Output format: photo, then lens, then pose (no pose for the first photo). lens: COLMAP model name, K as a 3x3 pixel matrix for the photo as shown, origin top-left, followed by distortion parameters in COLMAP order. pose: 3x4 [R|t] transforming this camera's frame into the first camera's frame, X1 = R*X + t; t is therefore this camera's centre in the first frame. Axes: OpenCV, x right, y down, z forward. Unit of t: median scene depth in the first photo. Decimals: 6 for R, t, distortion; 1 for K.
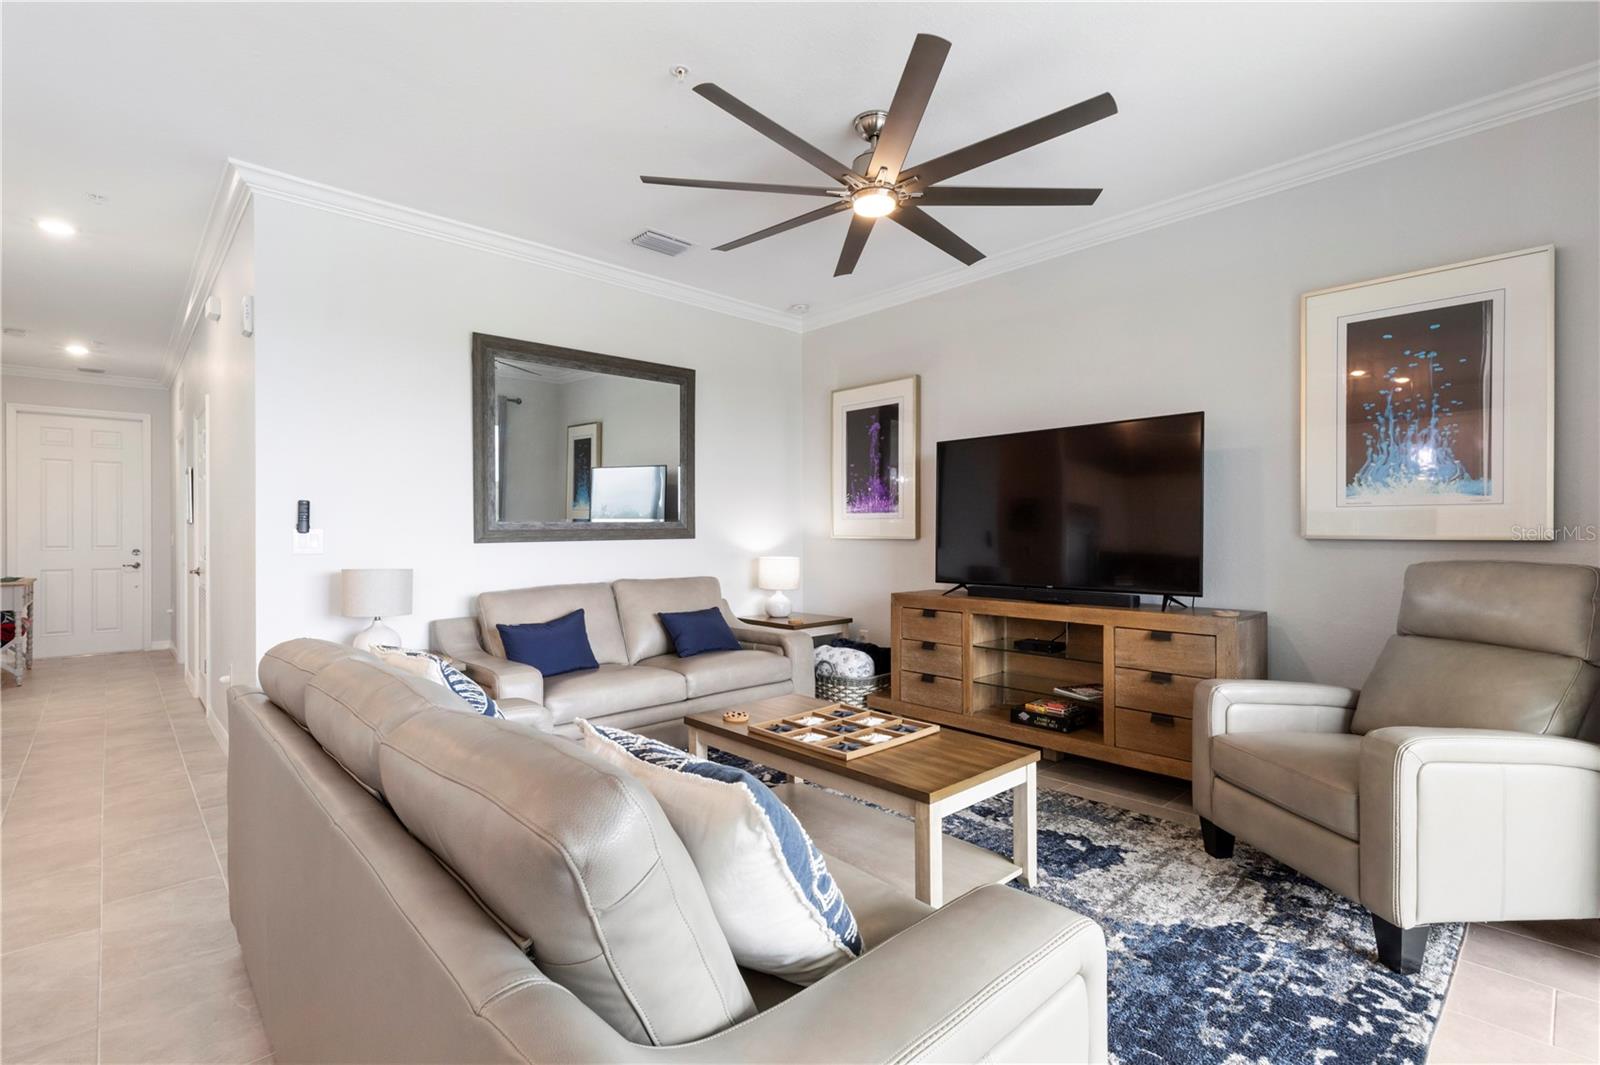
lens RADIAL K [[728.6, 0, 794.4], [0, 728.6, 535.8], [0, 0, 1]] dist [0.010636, -0.002191]
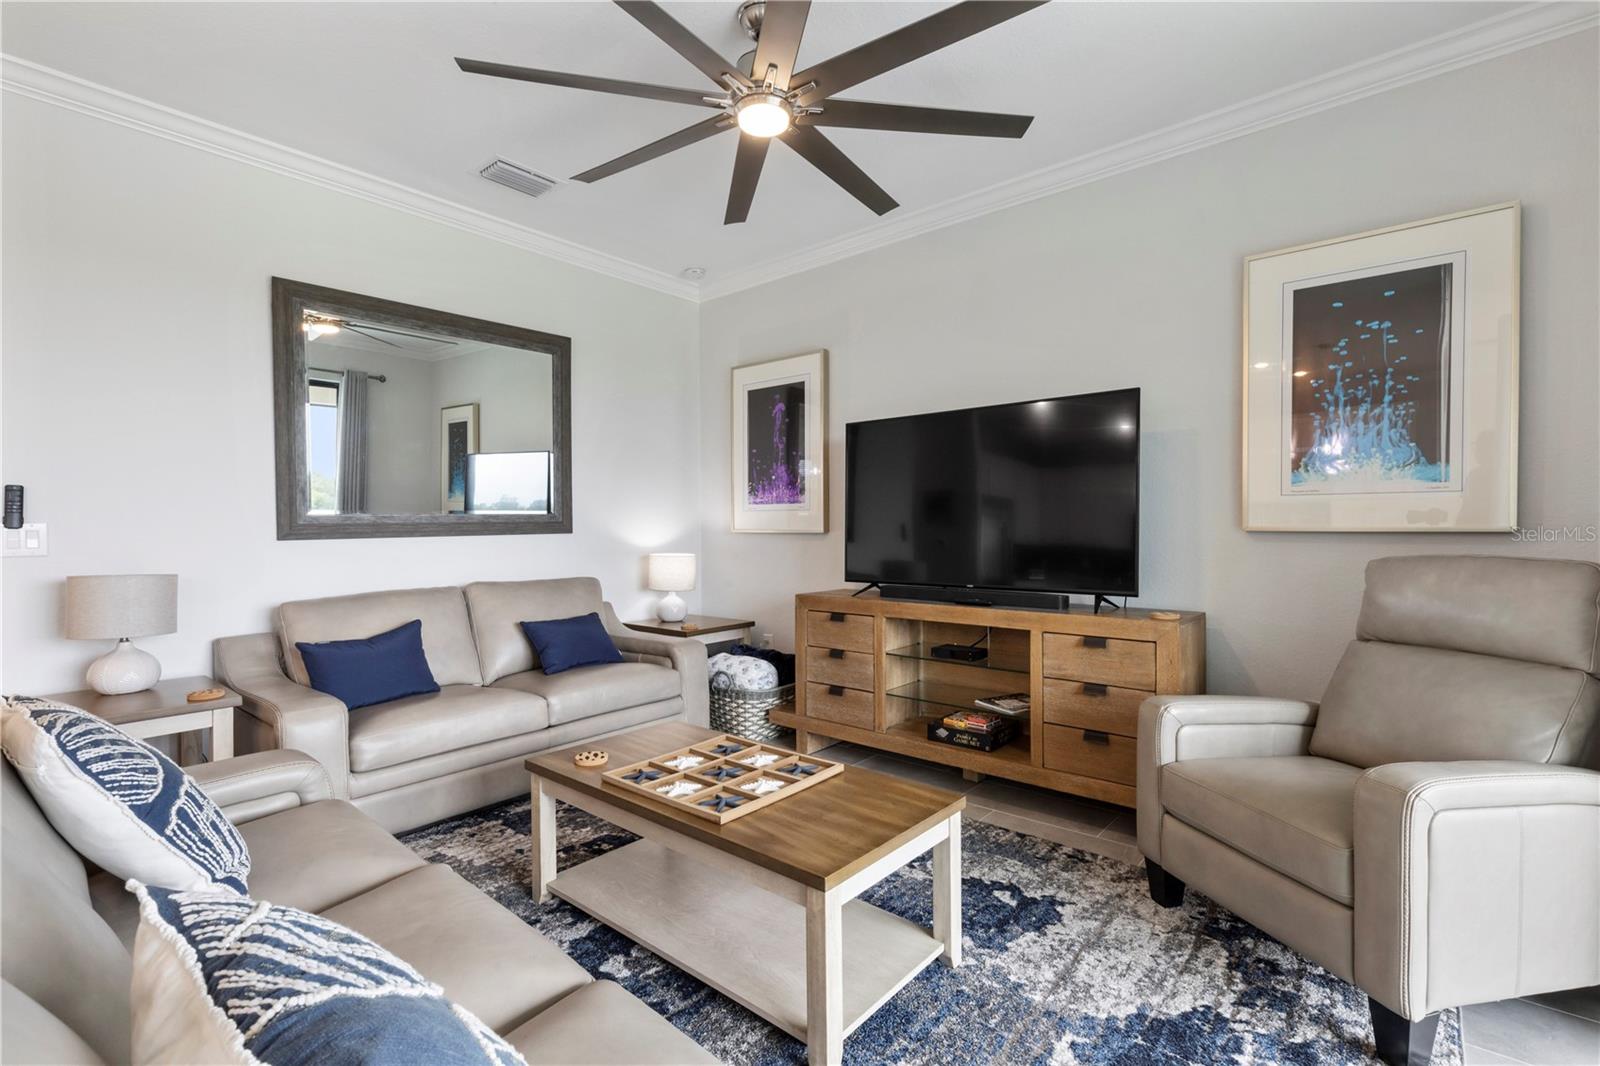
lens RADIAL K [[728.6, 0, 791.8], [0, 728.6, 538.1], [0, 0, 1]] dist [0.010636, -0.002191]
pose [[0.994172, -0.005041, 0.107688, 0.042837], [0.003751, 0.999919, 0.012179, -0.000206], [-0.107740, -0.011704, 0.994110, 0.157640]]
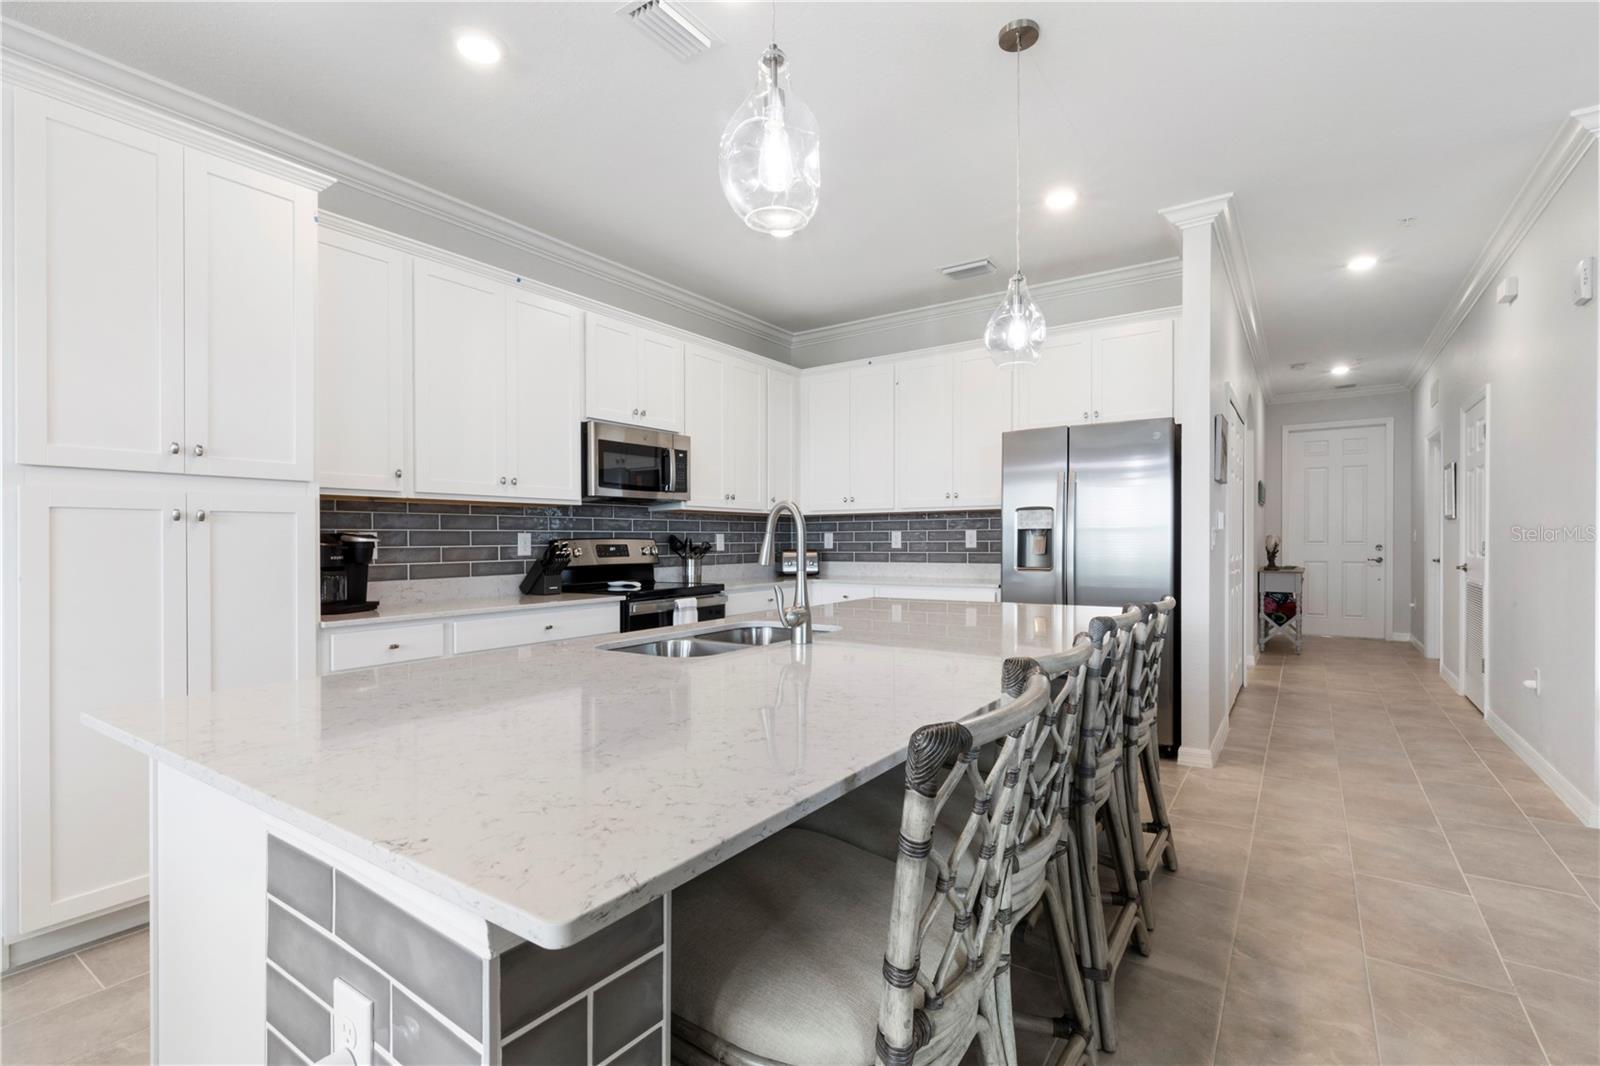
lens RADIAL K [[728.6, 0, 813.0], [0, 728.6, 543.7], [0, 0, 1]] dist [0.010636, -0.002191]
pose [[0.222536, 0.010247, -0.974871, -0.078557], [0.003049, 0.999933, 0.011206, 0.004795], [0.974920, -0.005466, 0.222490, -0.106795]]
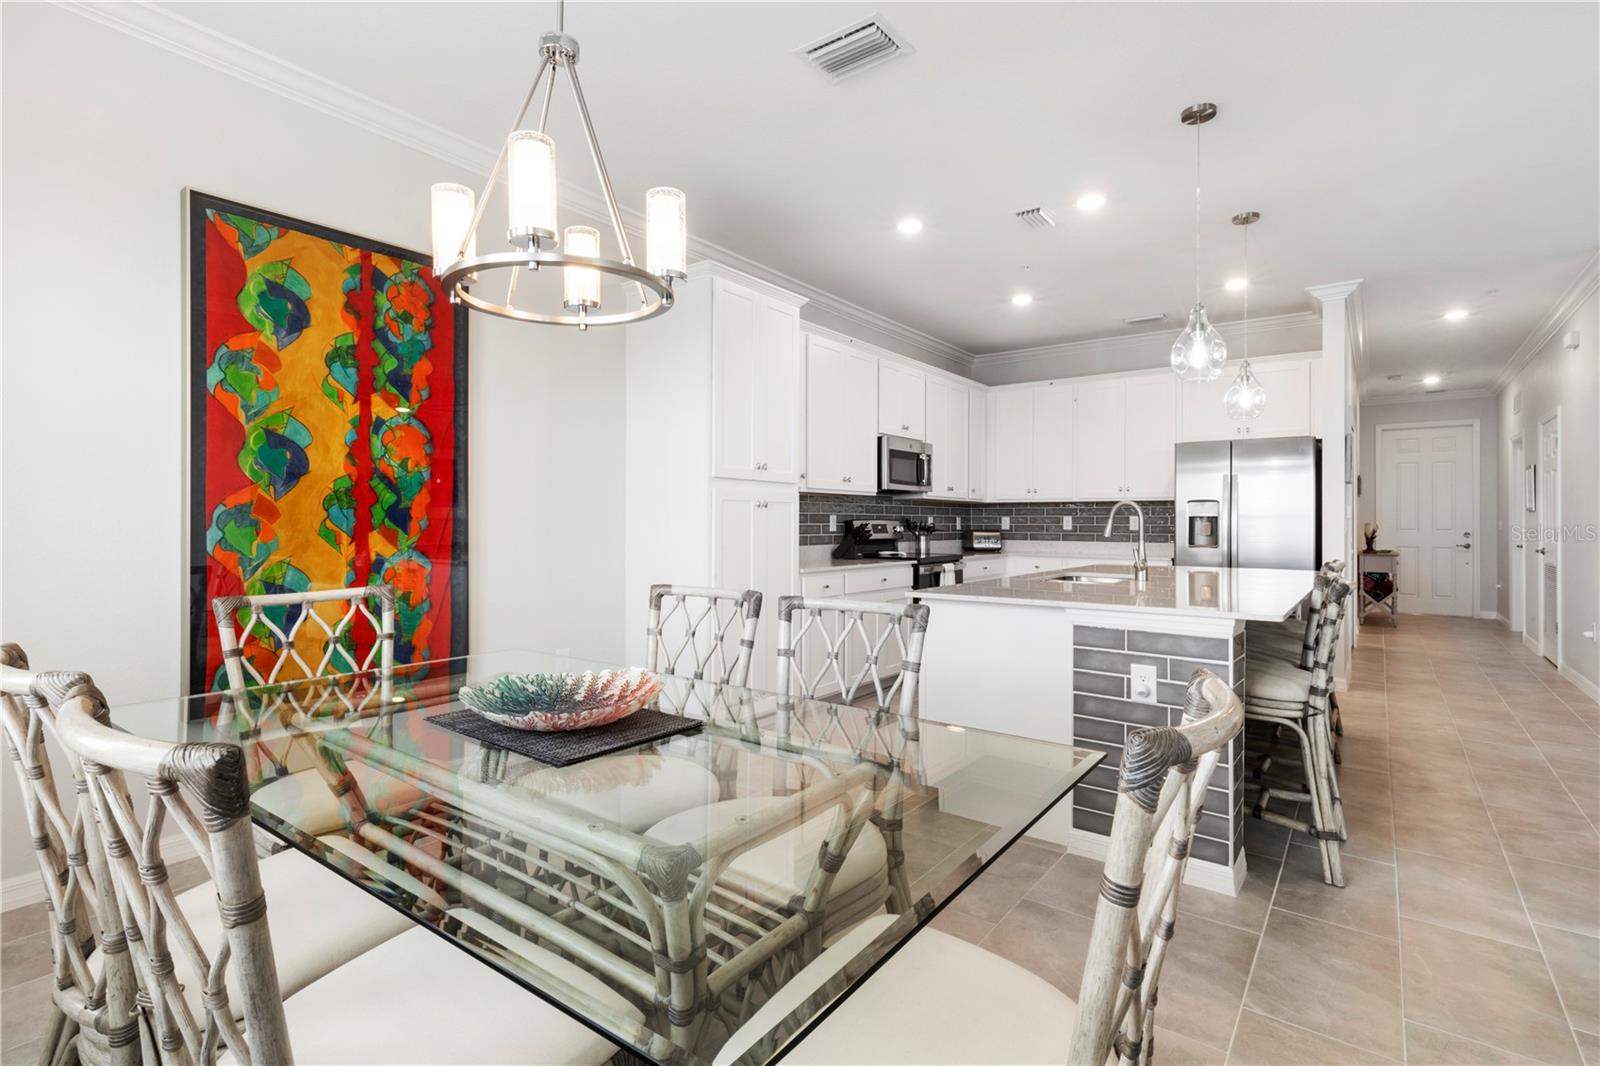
lens RADIAL K [[765.5, 0, 799.5], [0, 765.5, 511.8], [0, 0, 1]] dist [-0.000387, 0.003442]
pose [[0.170128, -0.005456, -0.985407, 0.344003], [-0.008072, 0.999943, -0.006930, 0.004067], [0.985389, 0.009133, 0.170074, -0.649165]]
